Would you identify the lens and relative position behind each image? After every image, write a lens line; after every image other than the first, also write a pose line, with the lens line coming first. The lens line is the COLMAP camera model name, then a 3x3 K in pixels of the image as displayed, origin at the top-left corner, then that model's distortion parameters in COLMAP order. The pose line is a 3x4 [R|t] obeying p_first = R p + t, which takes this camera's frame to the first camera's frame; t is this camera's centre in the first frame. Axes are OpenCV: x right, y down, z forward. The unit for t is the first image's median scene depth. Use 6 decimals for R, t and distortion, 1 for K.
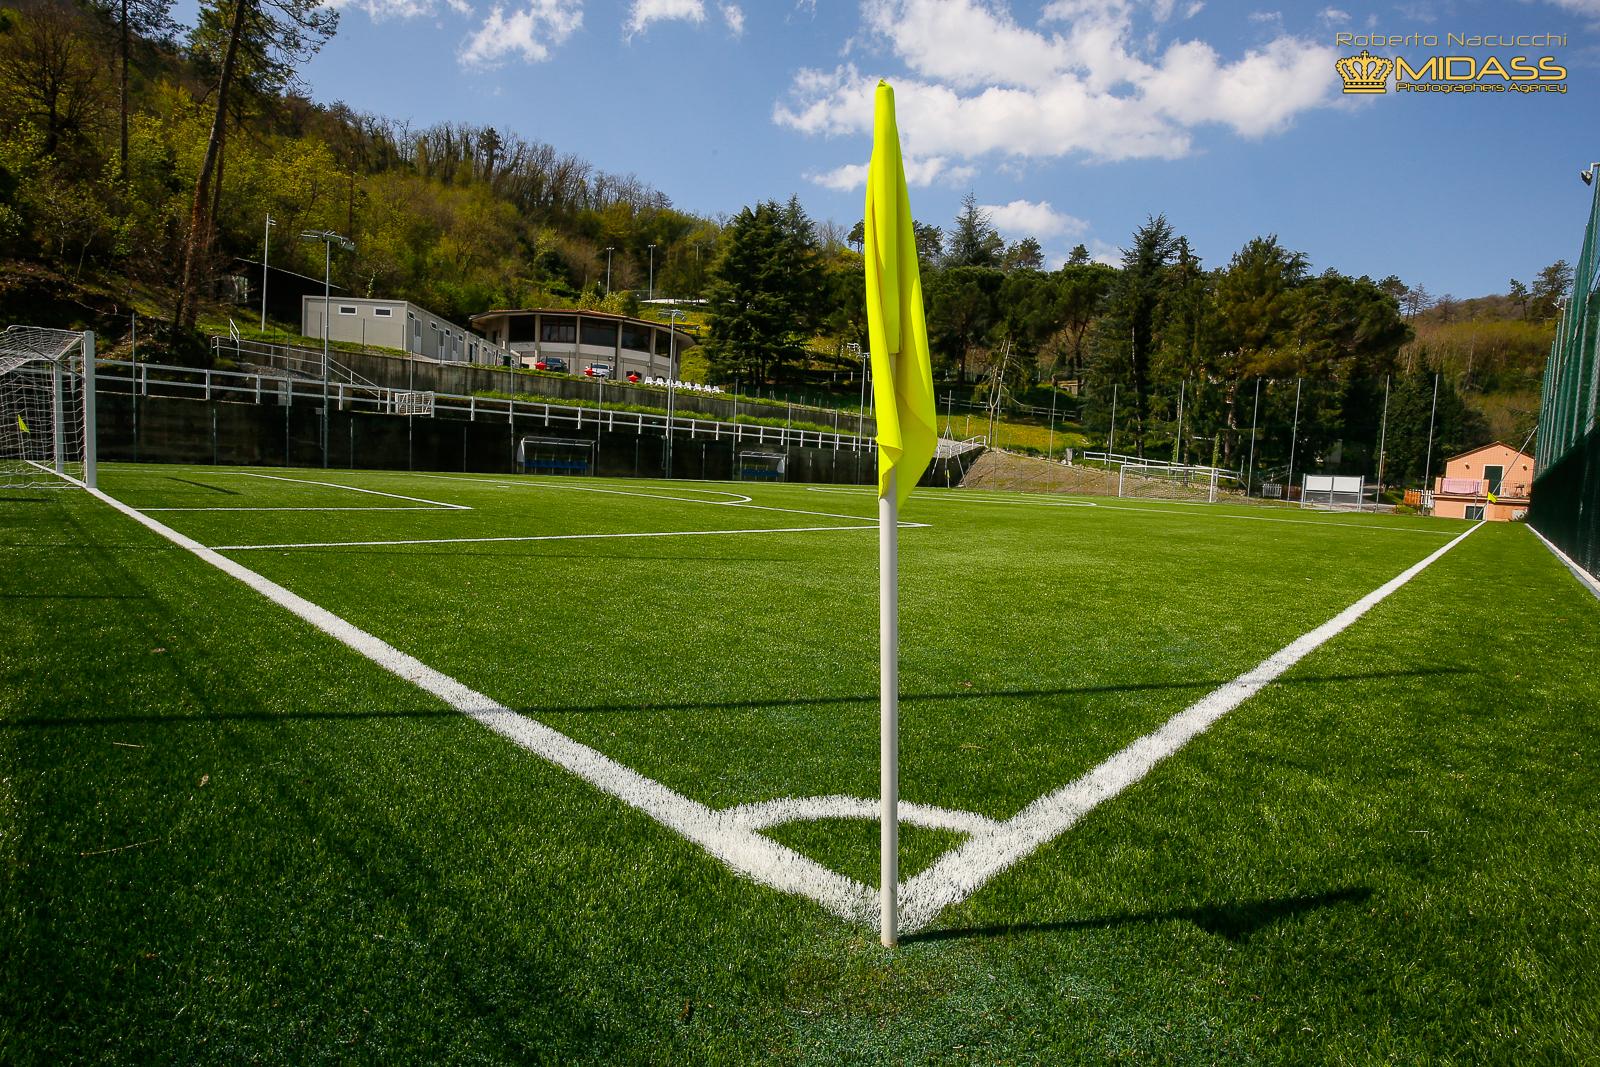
lens RADIAL K [[791.6, 0, 798.1], [0, 791.6, 531.5], [0, 0, 1]] dist [-0.031833, 0.004648]
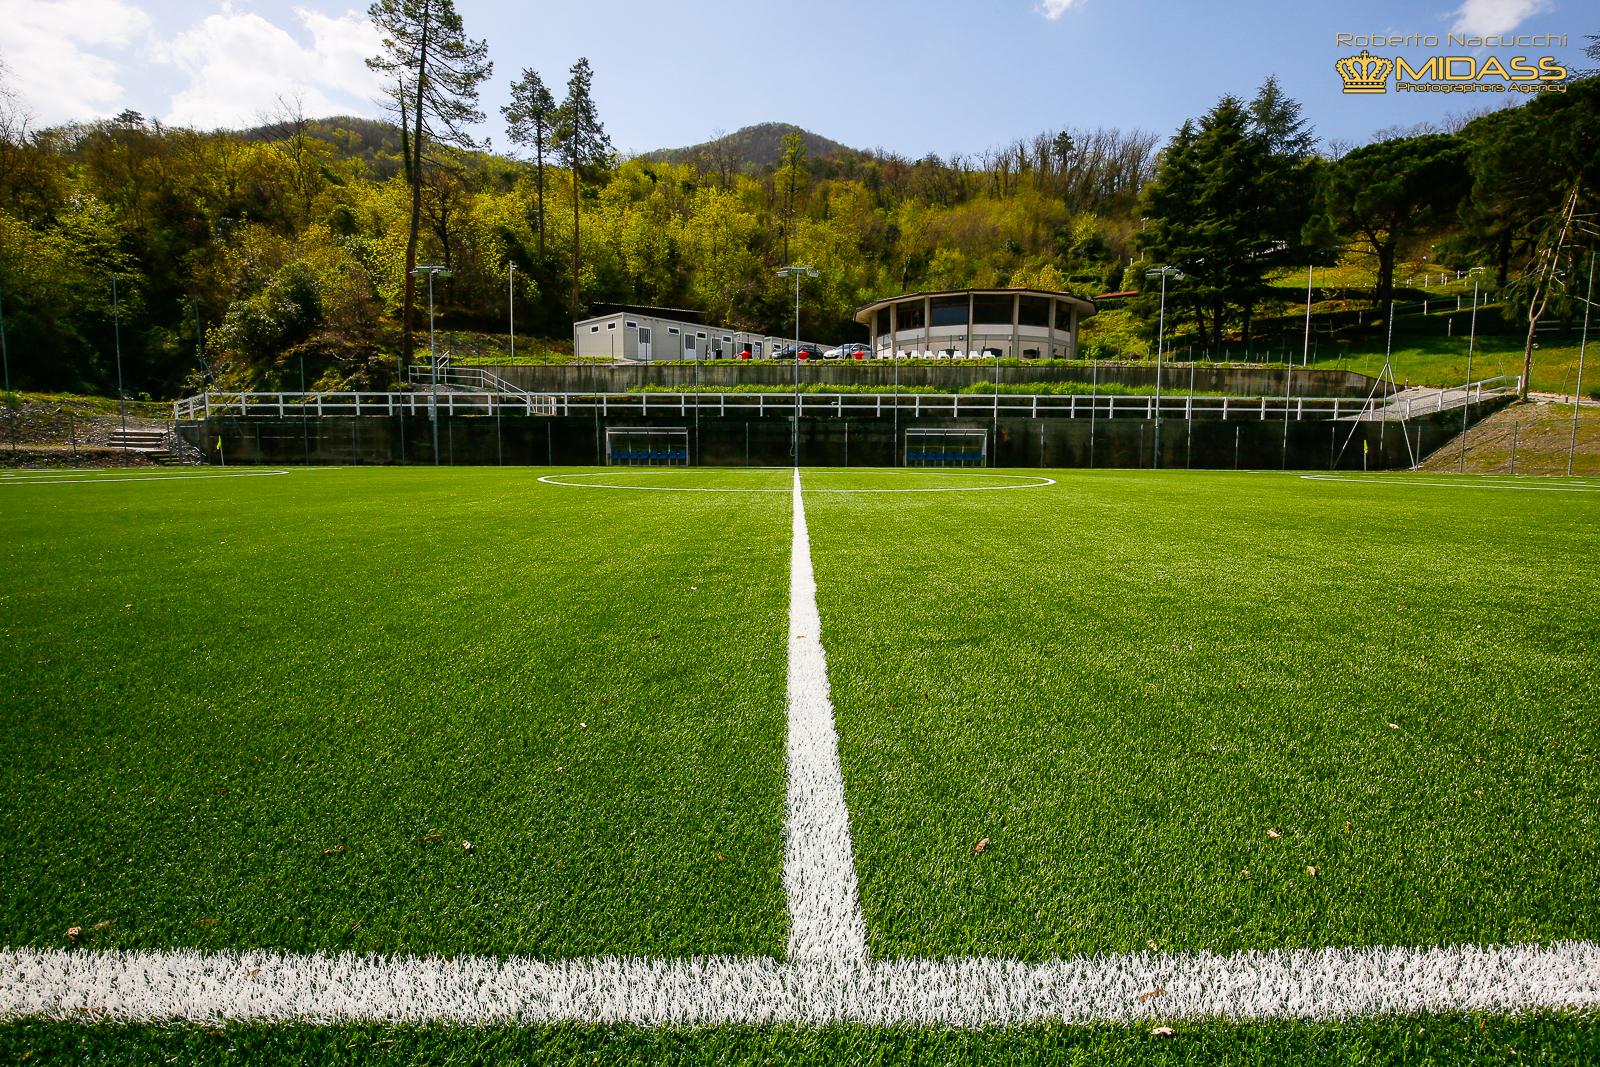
lens RADIAL K [[743.0, 0, 797.1], [0, 743.0, 530.7], [0, 0, 1]] dist [-0.037587, 0.007989]
pose [[0.677800, 0.032890, -0.734511, 0.330083], [-0.028477, 0.999424, 0.018474, -0.010327], [0.734695, 0.008395, 0.678346, 0.360516]]
